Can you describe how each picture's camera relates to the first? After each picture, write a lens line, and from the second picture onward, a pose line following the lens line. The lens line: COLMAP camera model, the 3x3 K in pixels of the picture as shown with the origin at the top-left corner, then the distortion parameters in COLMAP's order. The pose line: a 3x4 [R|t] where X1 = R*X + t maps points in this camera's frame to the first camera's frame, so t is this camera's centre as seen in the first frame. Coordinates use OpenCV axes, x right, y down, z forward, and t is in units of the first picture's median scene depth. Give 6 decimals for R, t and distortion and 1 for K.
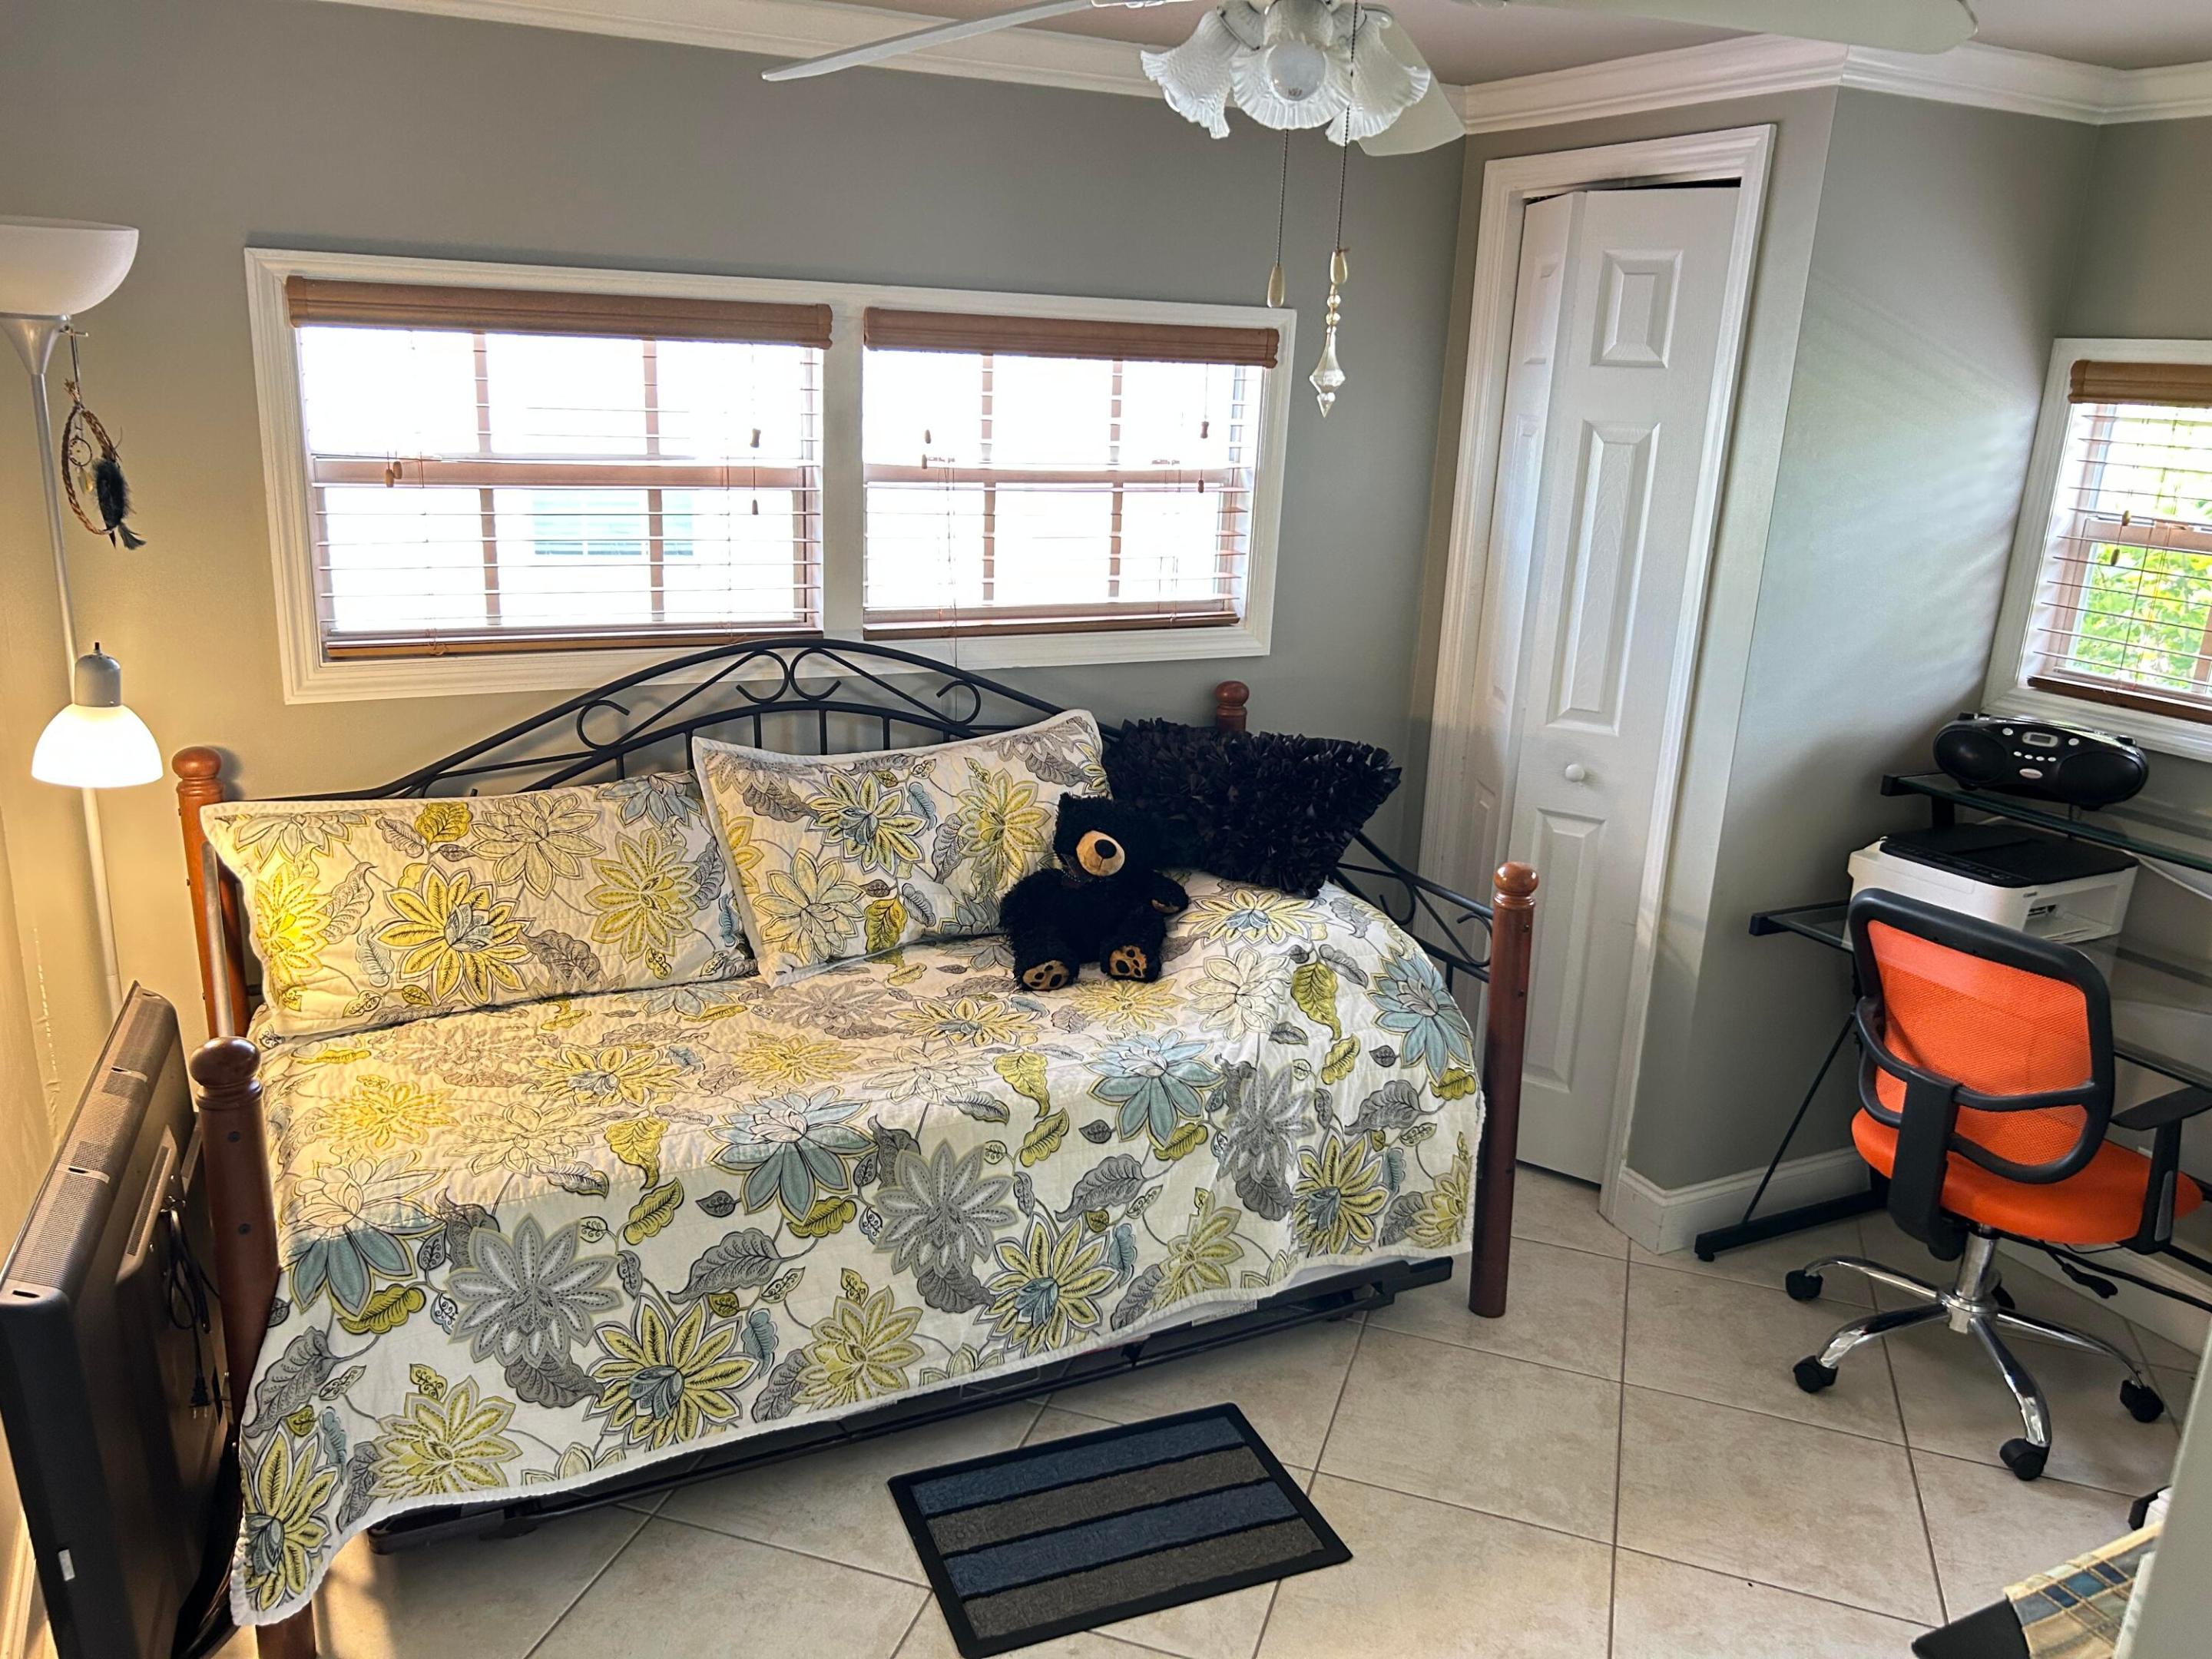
lens RADIAL K [[1662.7, 0, 1110.8], [0, 1662.7, 845.4], [0, 0, 1]] dist [0.130824, -0.281644]
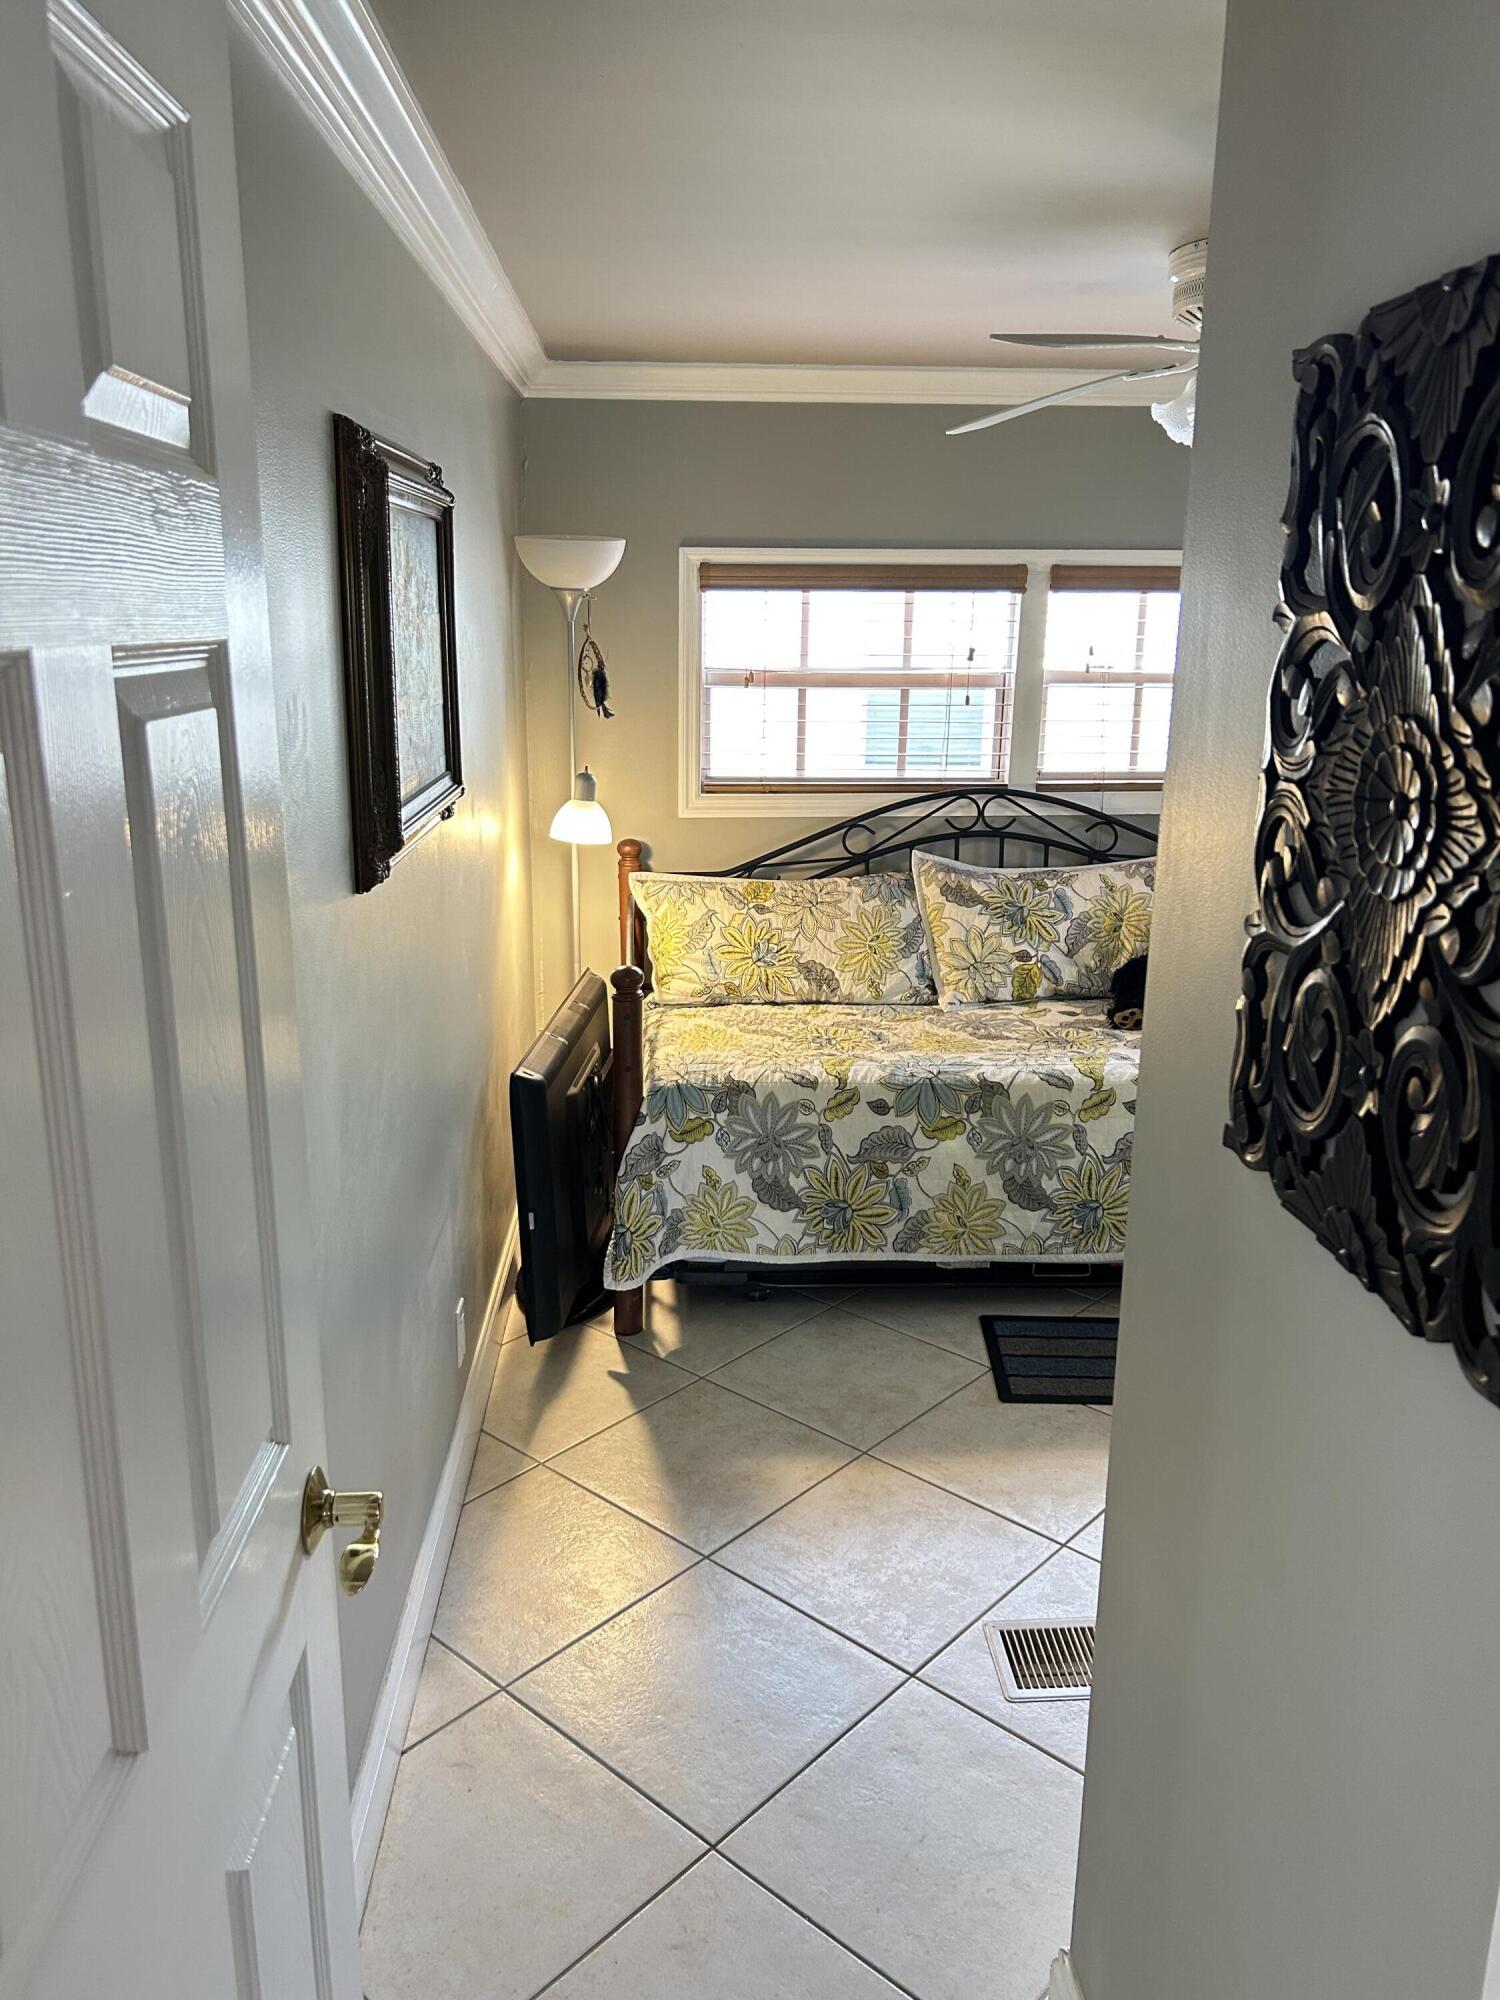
lens RADIAL K [[1503.4, 0, 750.0], [0, 1503.4, 1000.0], [0, 0, 1]] dist [0.130824, -0.281644]
pose [[0.910112, 0.069767, -0.408447, 0.209220], [-0.087421, 0.995865, -0.024690, 0.132920], [0.405036, 0.058177, 0.912448, -0.343916]]
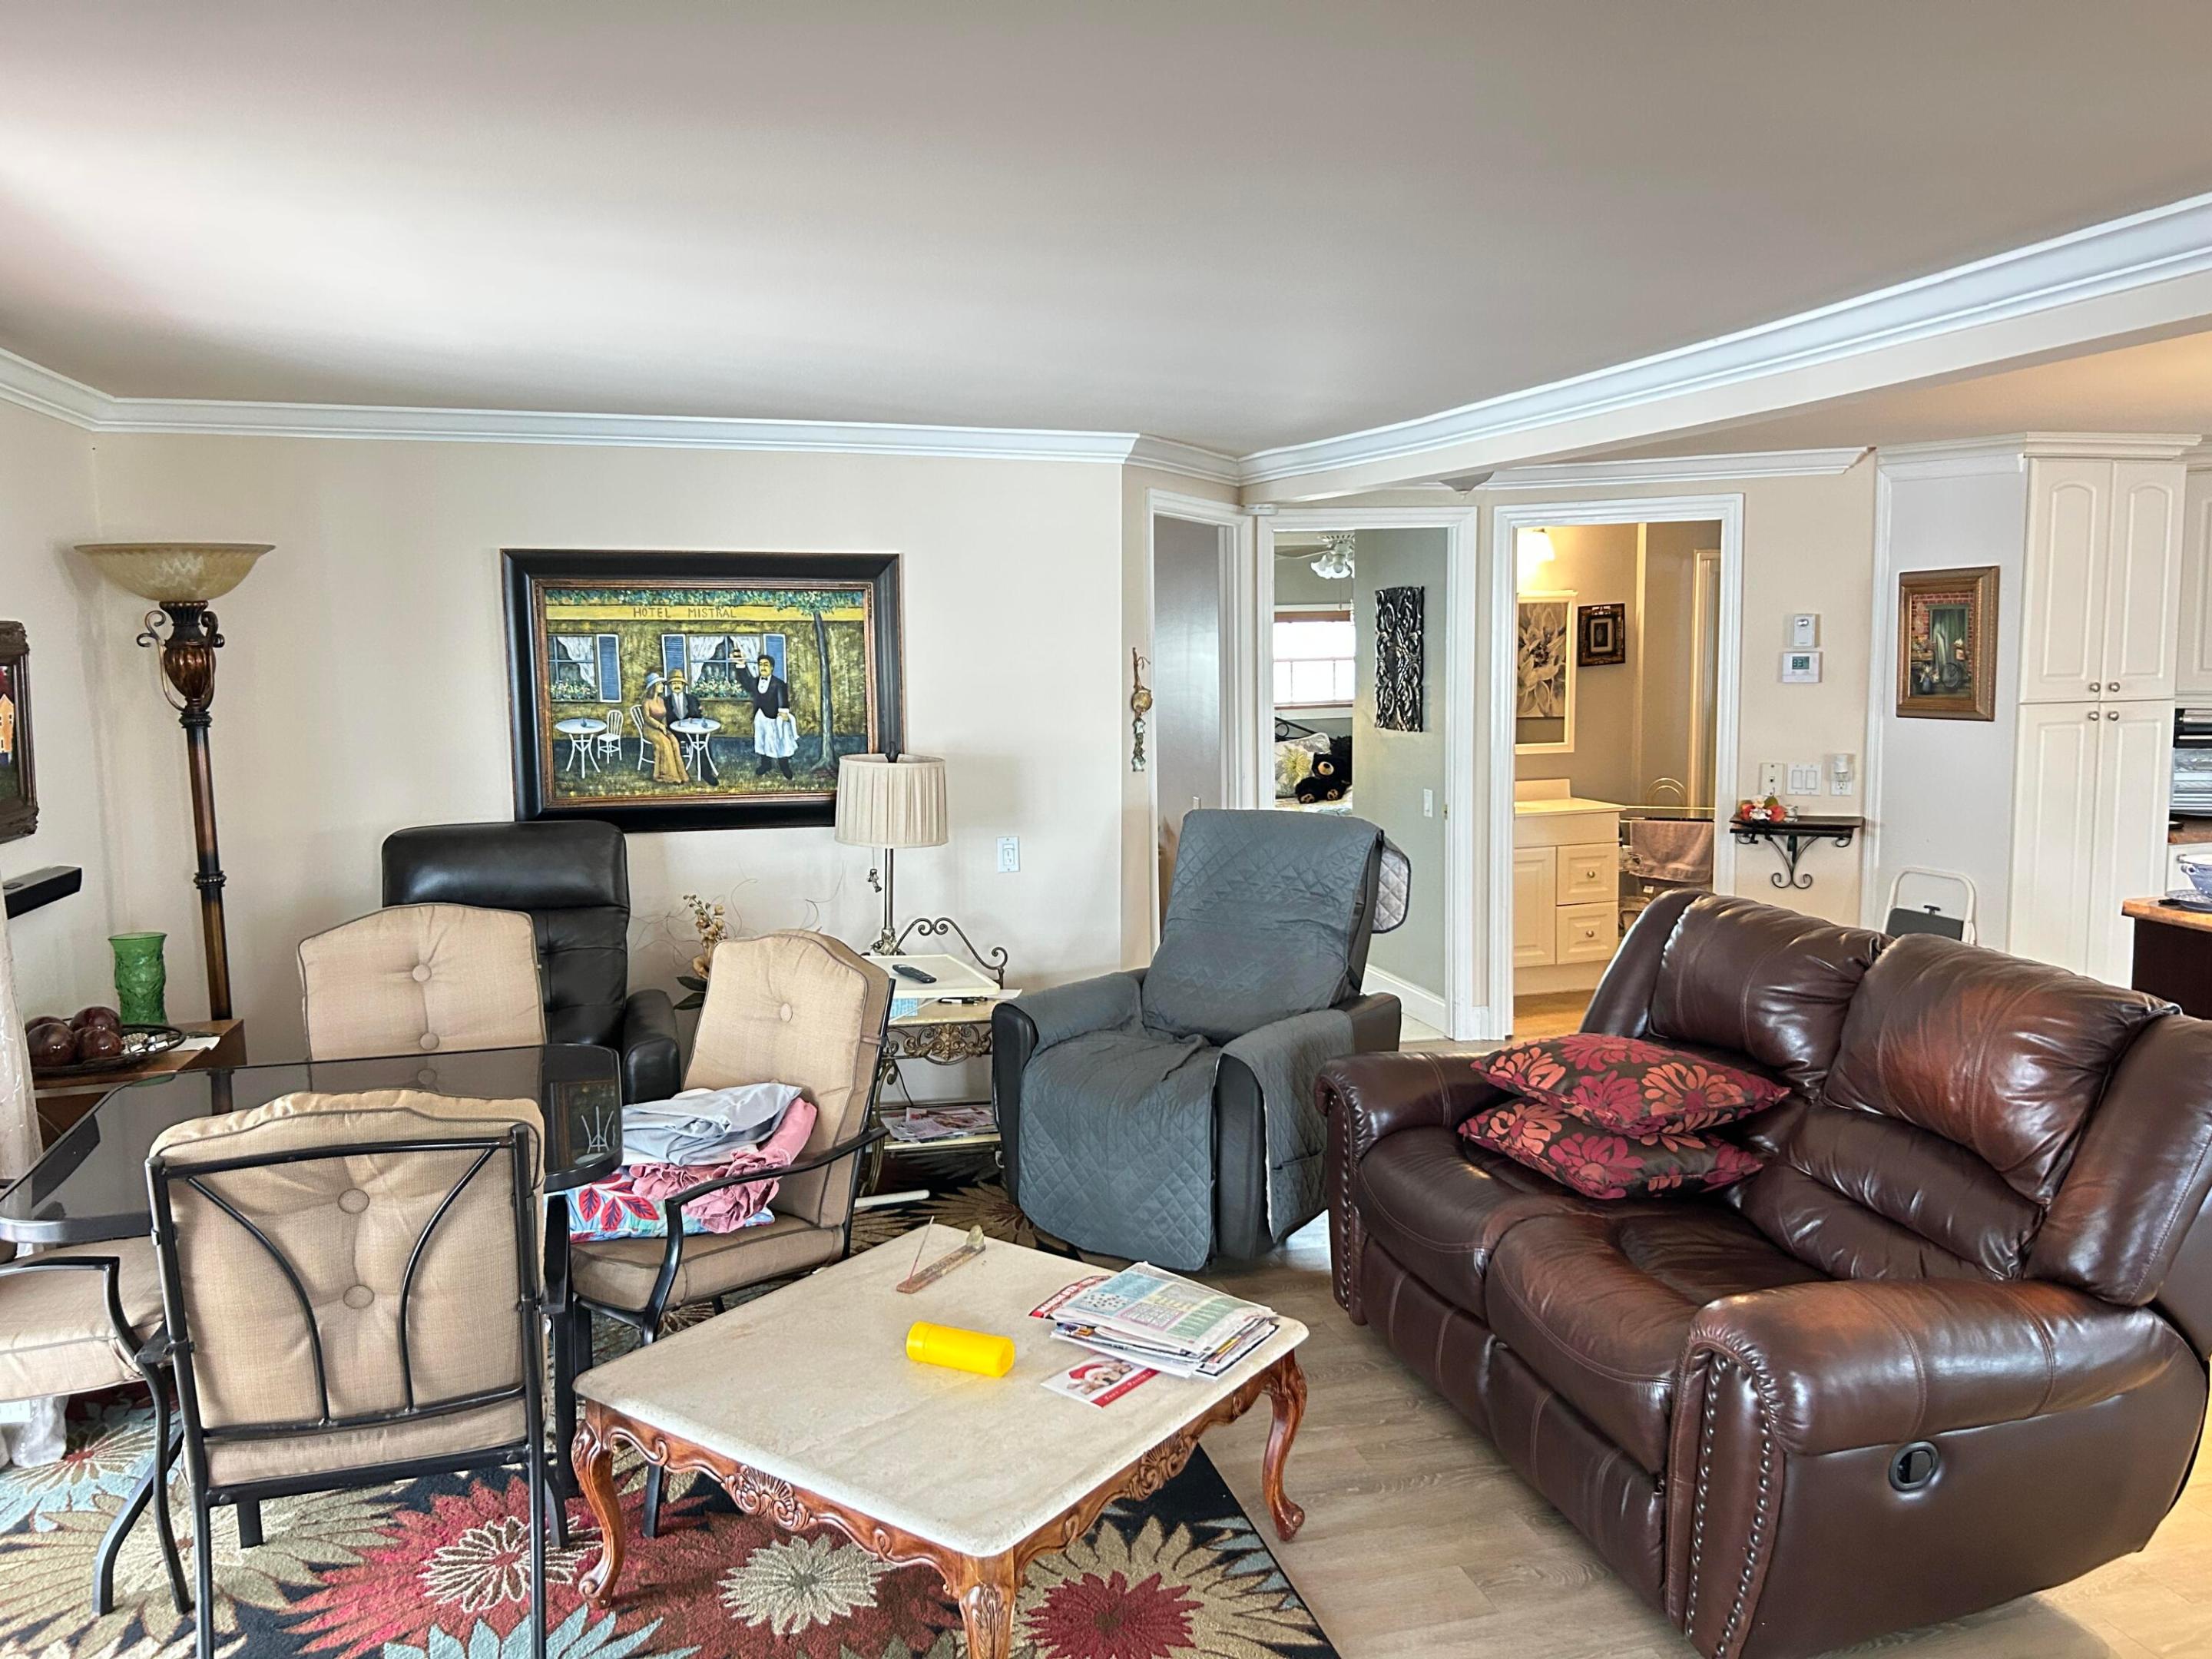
lens RADIAL K [[1652.3, 0, 1116.3], [0, 1652.3, 819.6], [0, 0, 1]] dist [0.072939, -0.091088]
pose [[0.977785, -0.035557, -0.206573, 0.294778], [-0.000266, 0.985296, -0.170855, 0.749098], [0.209611, 0.167114, 0.963398, -2.494850]]
